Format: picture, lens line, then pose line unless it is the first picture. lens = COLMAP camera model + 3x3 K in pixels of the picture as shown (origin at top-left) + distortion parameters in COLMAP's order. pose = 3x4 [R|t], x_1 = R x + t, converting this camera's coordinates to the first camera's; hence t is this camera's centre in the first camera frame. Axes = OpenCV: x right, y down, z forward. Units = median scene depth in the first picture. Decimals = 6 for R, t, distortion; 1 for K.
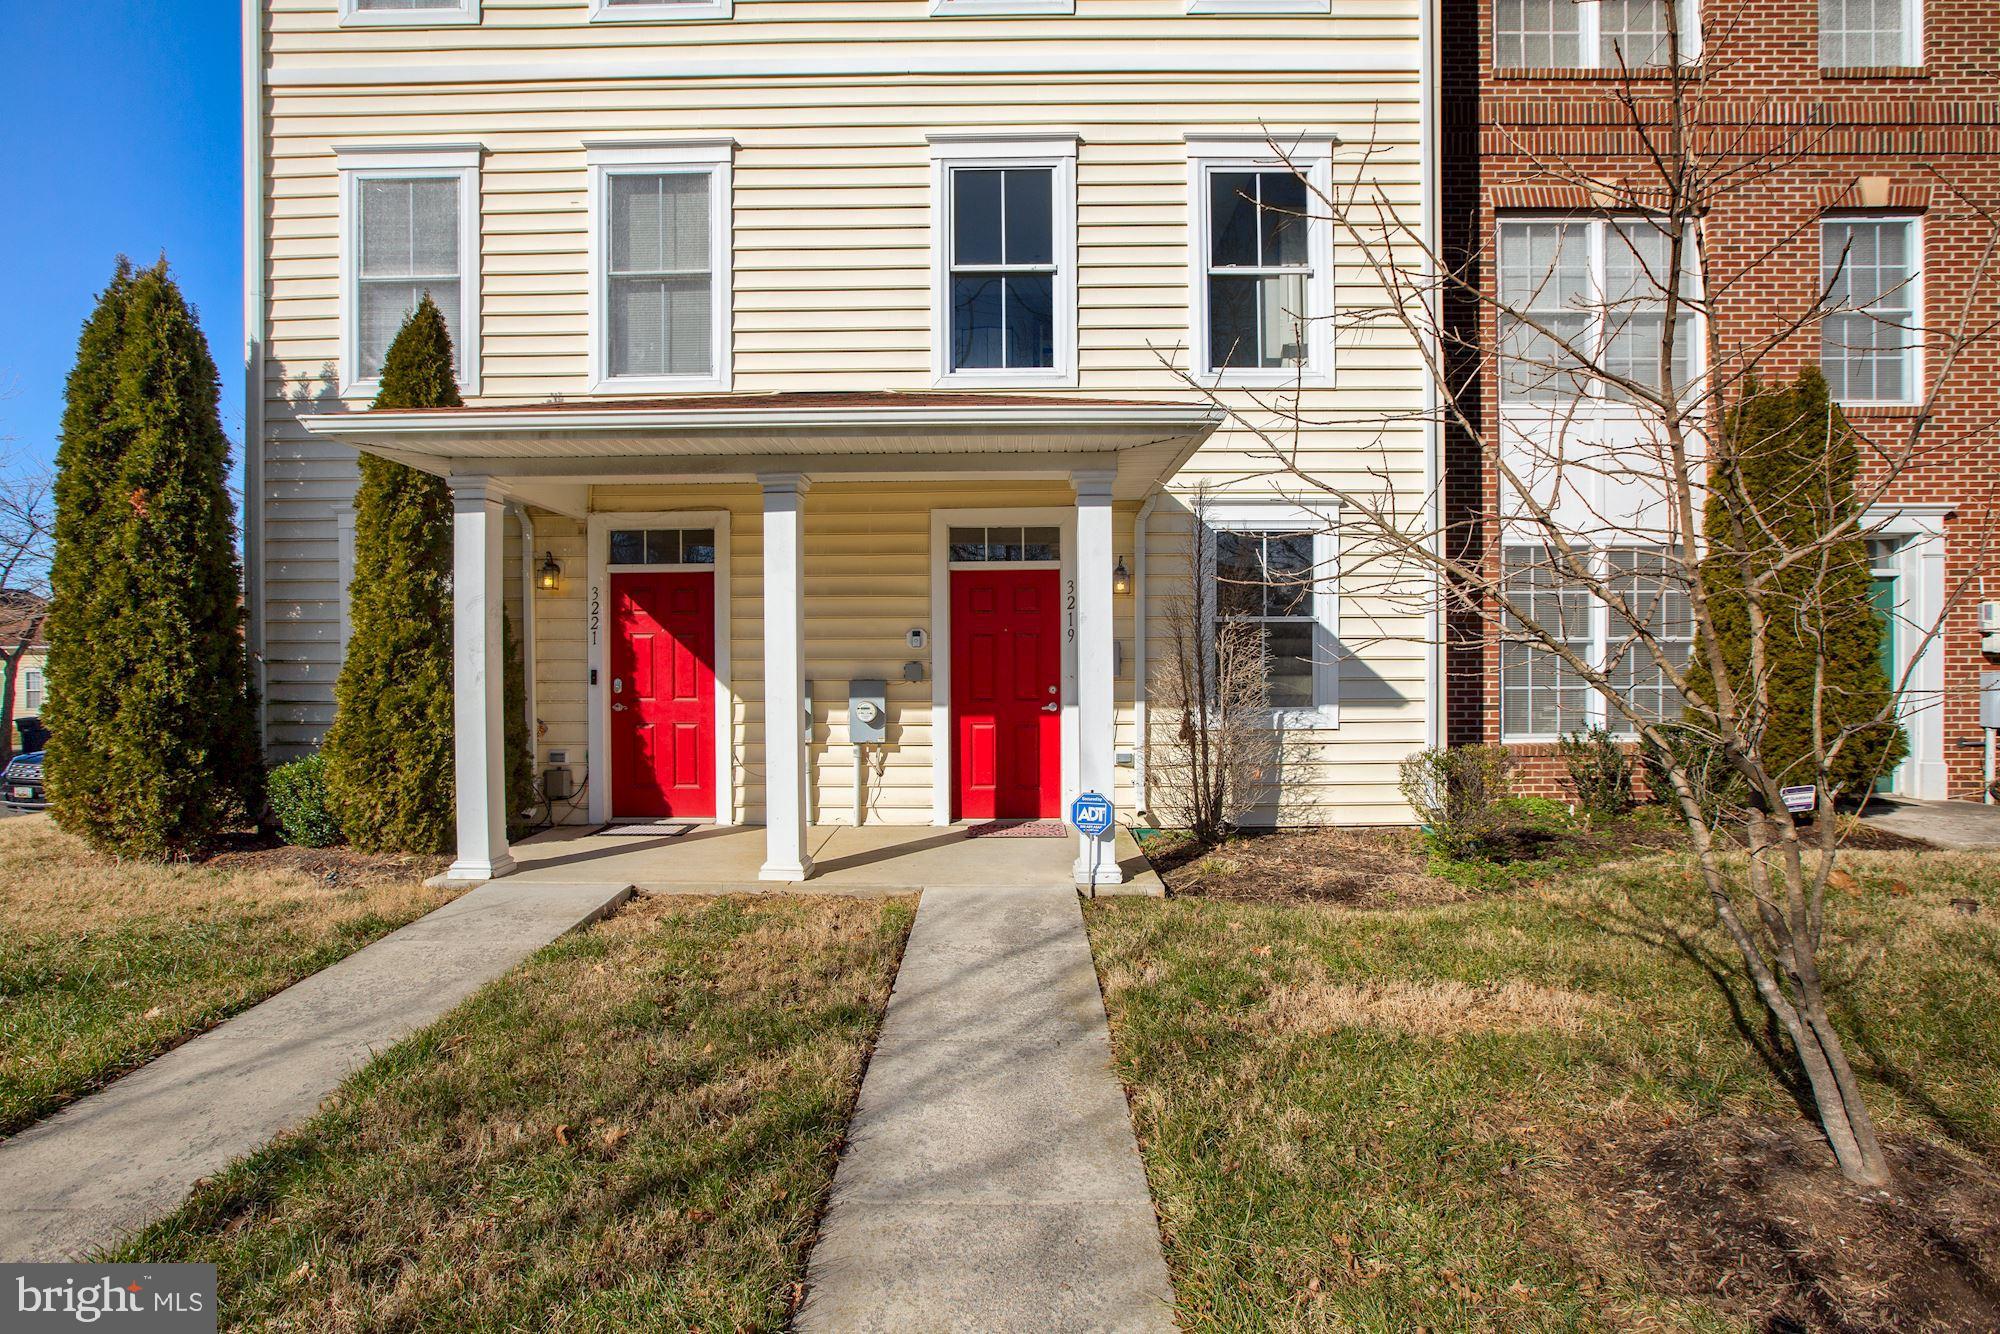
lens RADIAL K [[924.7, 0, 1007.7], [0, 924.7, 659.6], [0, 0, 1]] dist [-0.023540, 0.015357]
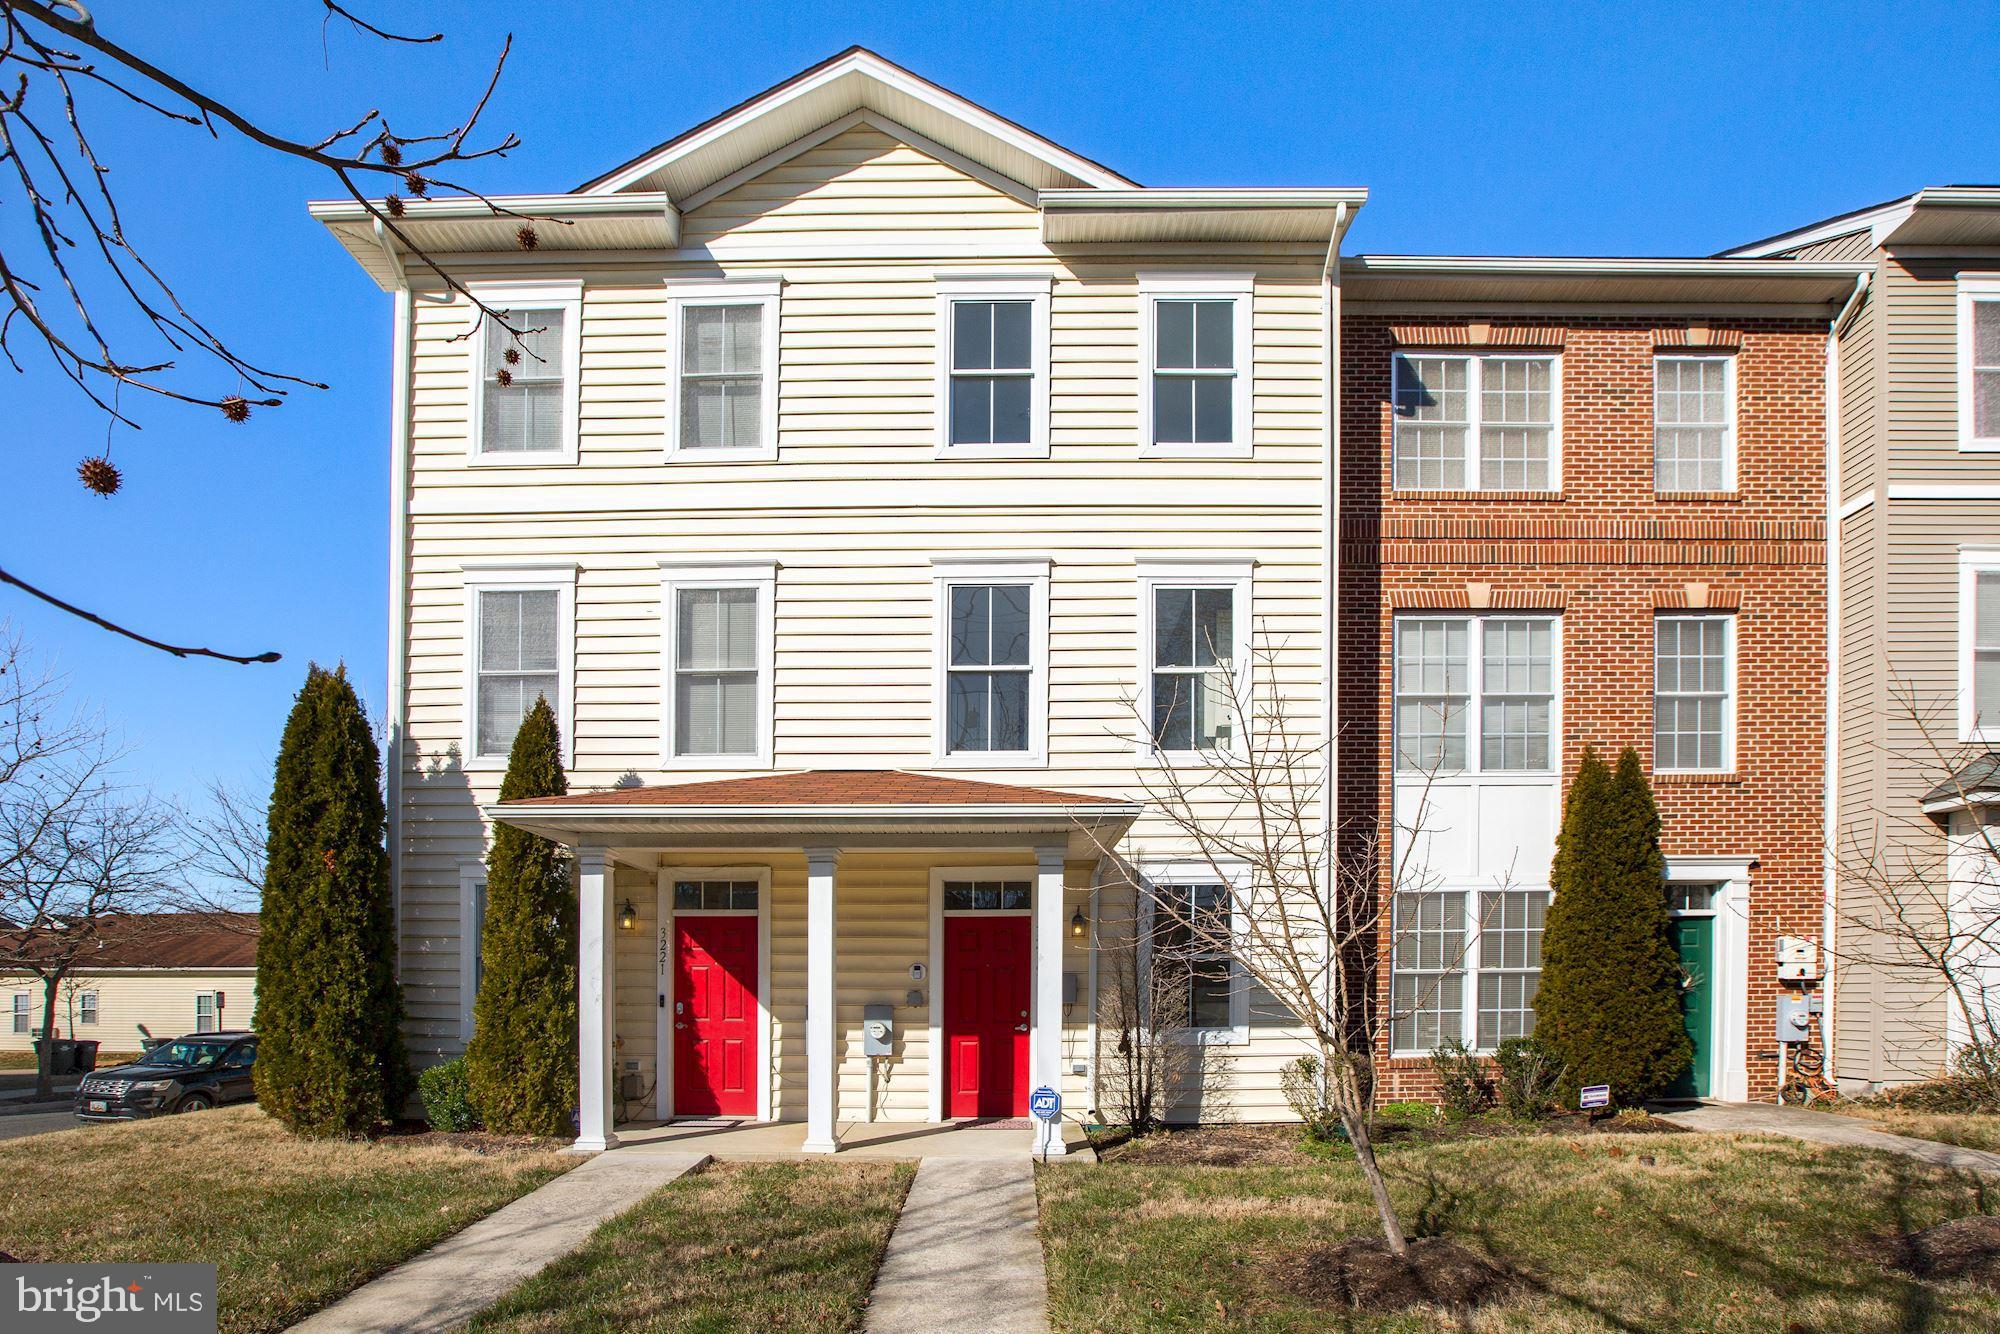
lens RADIAL K [[931.8, 0, 992.3], [0, 931.8, 747.5], [0, 0, 1]] dist [-0.054796, 0.026454]
pose [[0.999943, -0.000692, -0.010657, 0.018289], [-0.002029, 0.967408, -0.253216, 0.001941], [0.010484, 0.253223, 0.967351, -0.311933]]
